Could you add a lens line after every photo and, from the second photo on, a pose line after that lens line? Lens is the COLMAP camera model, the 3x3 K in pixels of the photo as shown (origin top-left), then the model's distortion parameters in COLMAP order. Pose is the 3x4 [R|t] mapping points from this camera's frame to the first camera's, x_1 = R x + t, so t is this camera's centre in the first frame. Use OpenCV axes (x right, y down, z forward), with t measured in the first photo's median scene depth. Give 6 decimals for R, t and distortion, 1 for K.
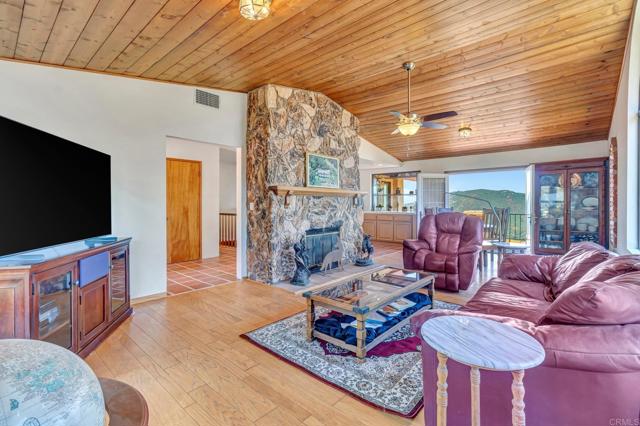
lens RADIAL K [[296.9, 0, 319.4], [0, 296.9, 209.1], [0, 0, 1]] dist [0.000561, 0.000328]
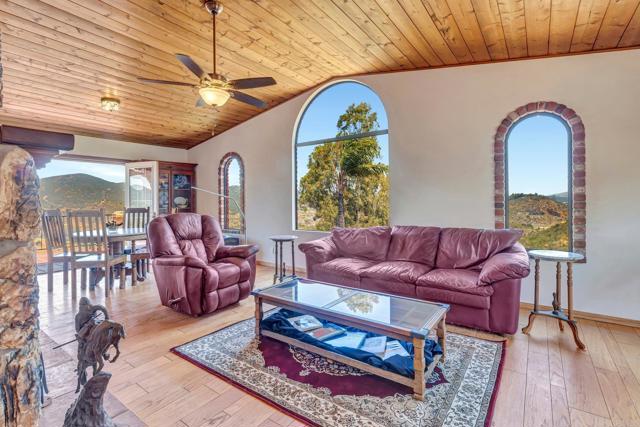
lens RADIAL K [[296.9, 0, 319.1], [0, 296.9, 207.5], [0, 0, 1]] dist [0.000561, 0.000328]
pose [[-0.119362, -0.012680, 0.992770, -0.745343], [0.011442, 0.999834, 0.014146, -0.021220], [-0.992785, 0.013047, -0.119197, 1.420584]]
